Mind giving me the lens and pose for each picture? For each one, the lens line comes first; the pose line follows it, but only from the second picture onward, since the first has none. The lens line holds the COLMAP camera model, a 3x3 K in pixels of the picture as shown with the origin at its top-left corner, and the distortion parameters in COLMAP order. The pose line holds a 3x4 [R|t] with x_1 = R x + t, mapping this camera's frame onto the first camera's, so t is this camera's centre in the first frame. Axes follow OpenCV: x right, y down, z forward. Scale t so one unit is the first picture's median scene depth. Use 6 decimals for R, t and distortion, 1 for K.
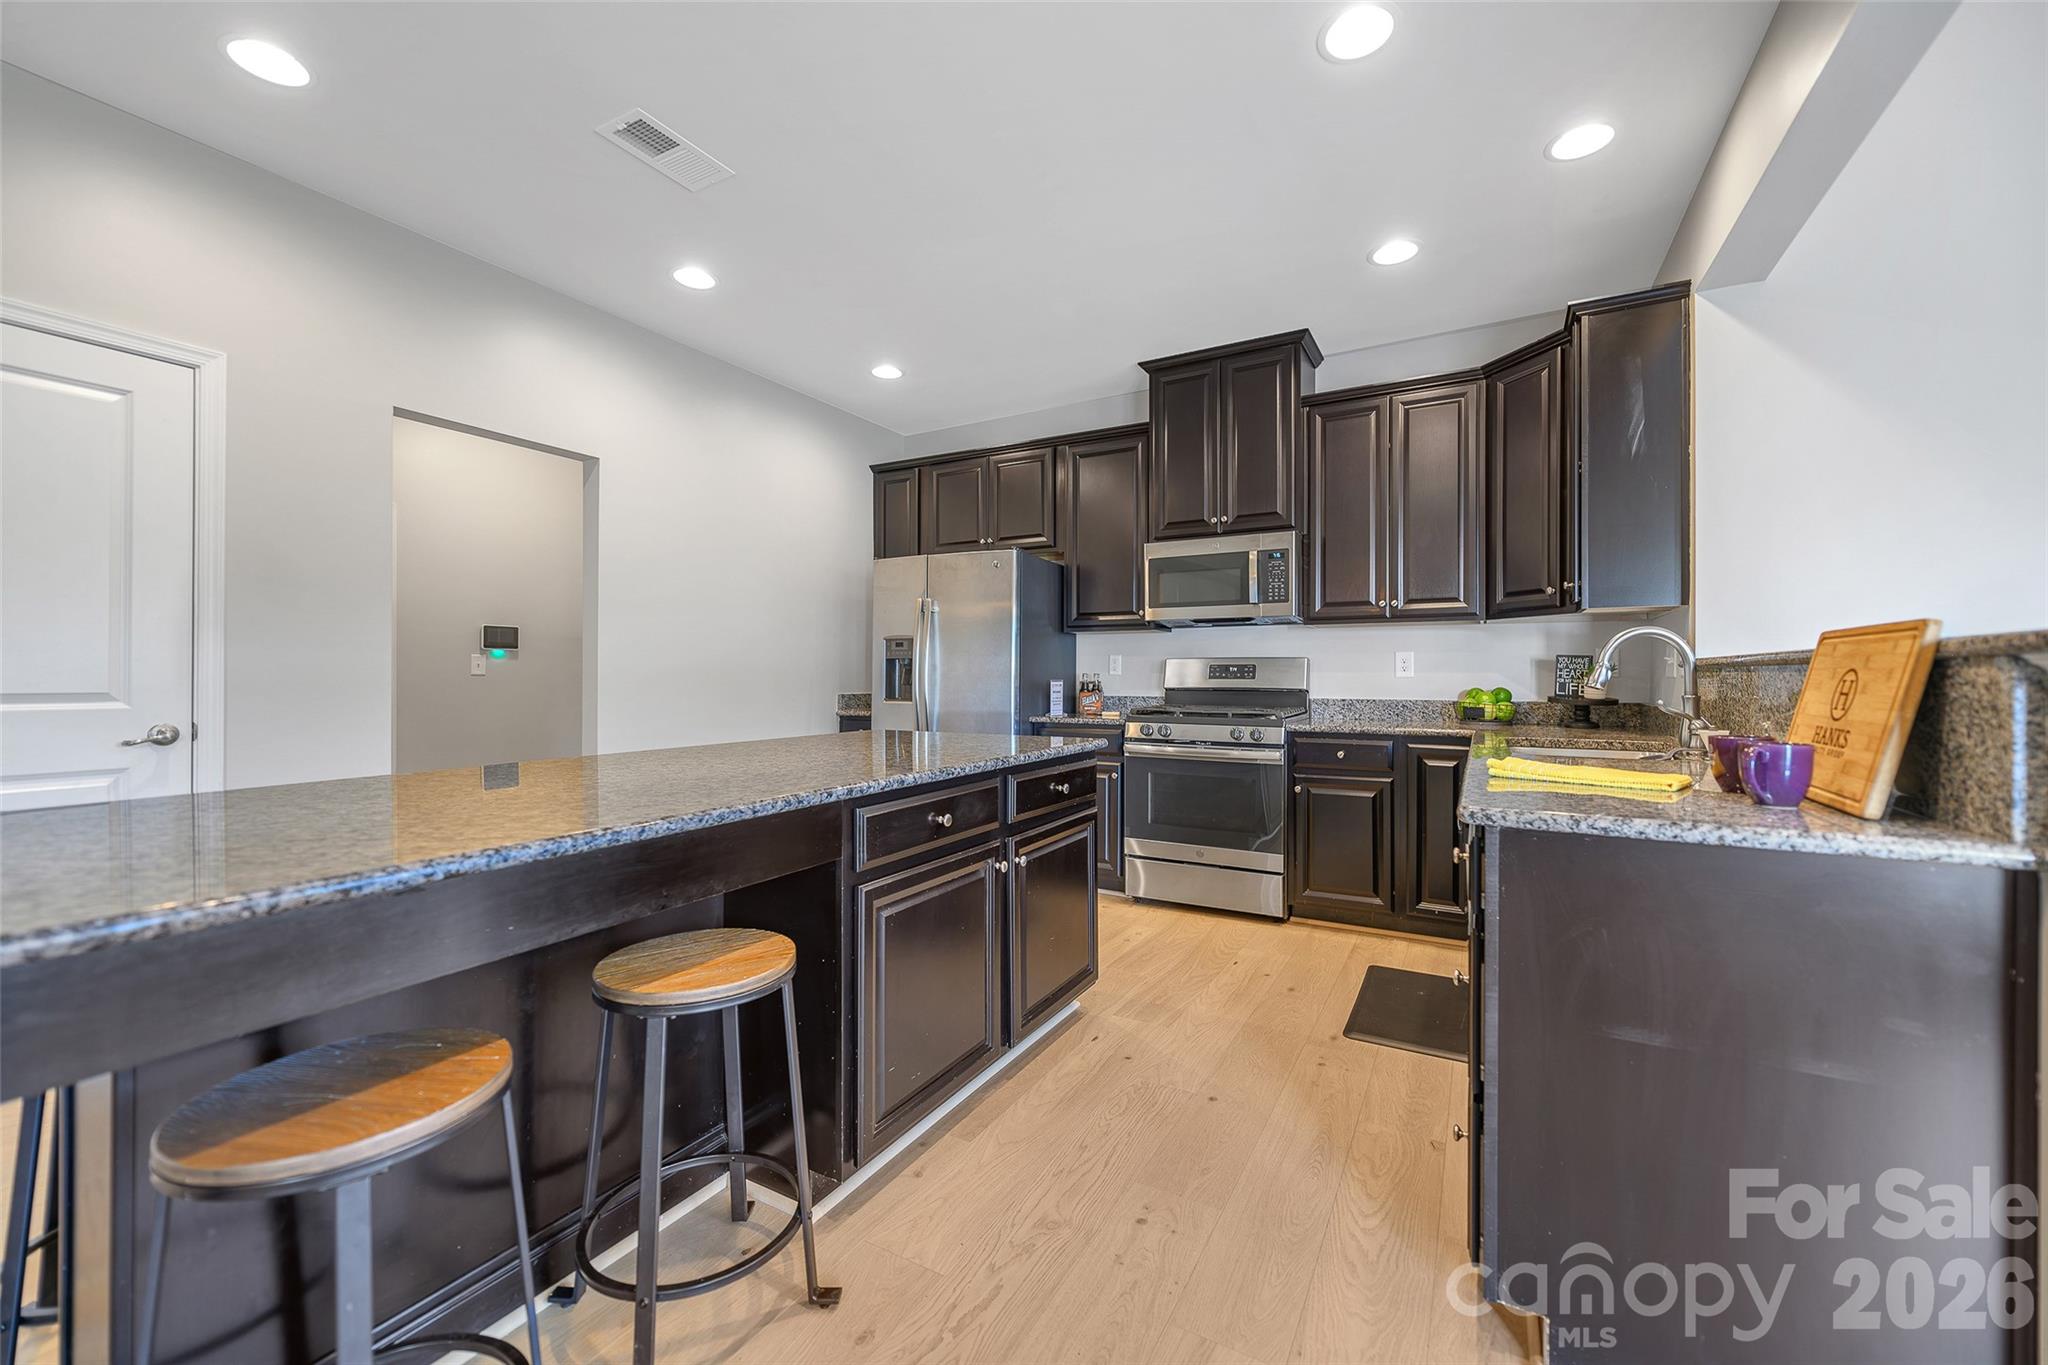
lens RADIAL K [[813.0, 0, 1017.1], [0, 813.0, 670.3], [0, 0, 1]] dist [0.001694, -0.001571]
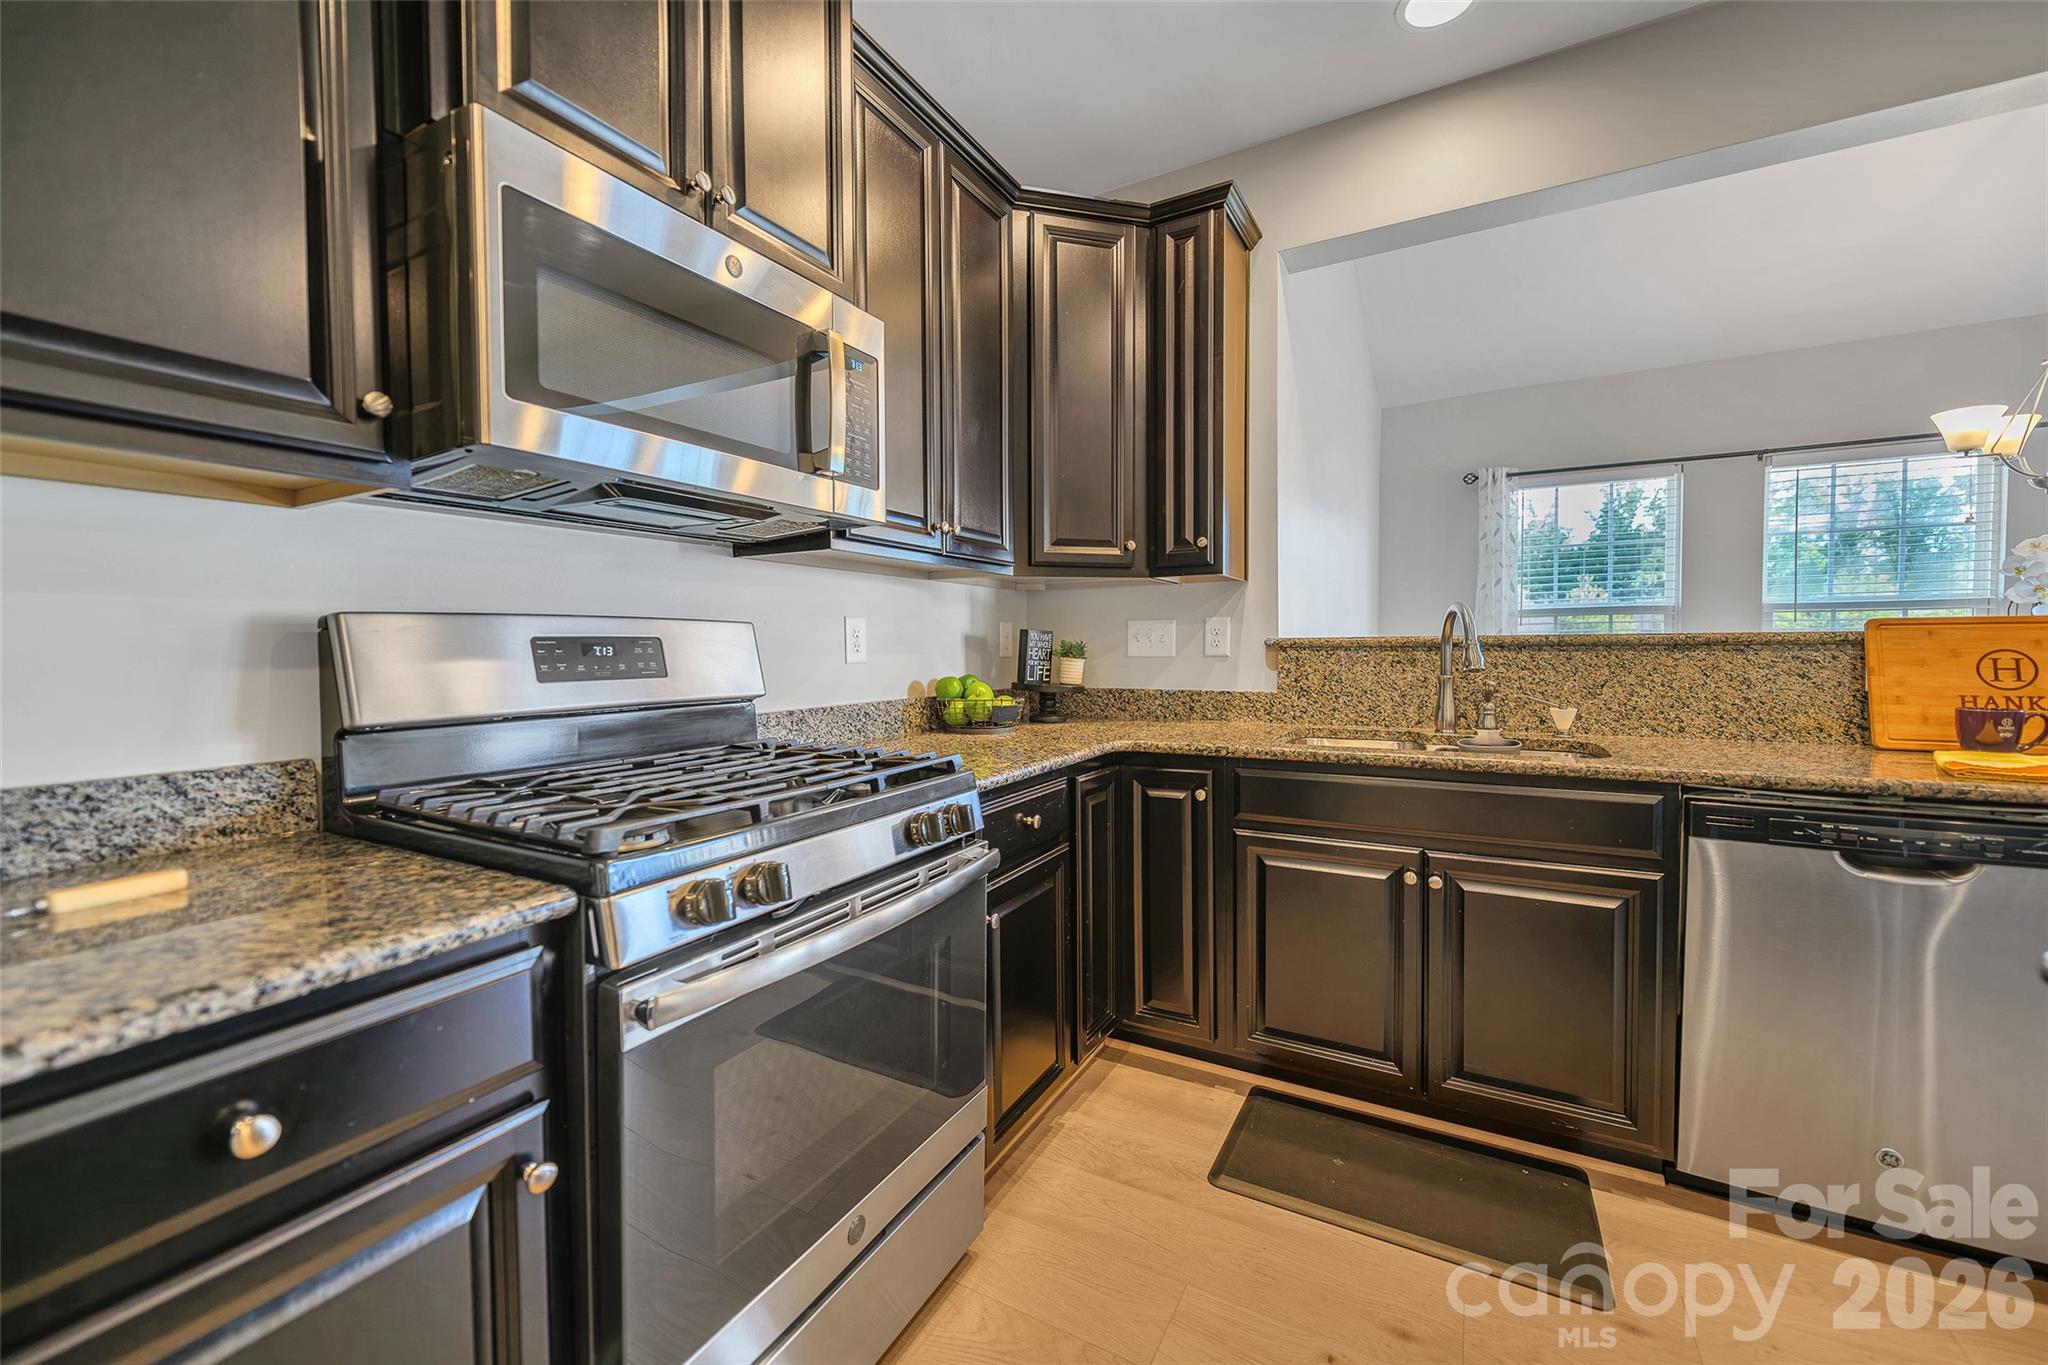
lens RADIAL K [[813.0, 0, 1033.7], [0, 813.0, 675.3], [0, 0, 1]] dist [0.001694, -0.001571]
pose [[-0.029168, -0.034048, 0.998994, -0.090651], [0.002510, 0.999414, 0.034136, -0.002064], [-0.999571, 0.003503, -0.029066, 0.959982]]
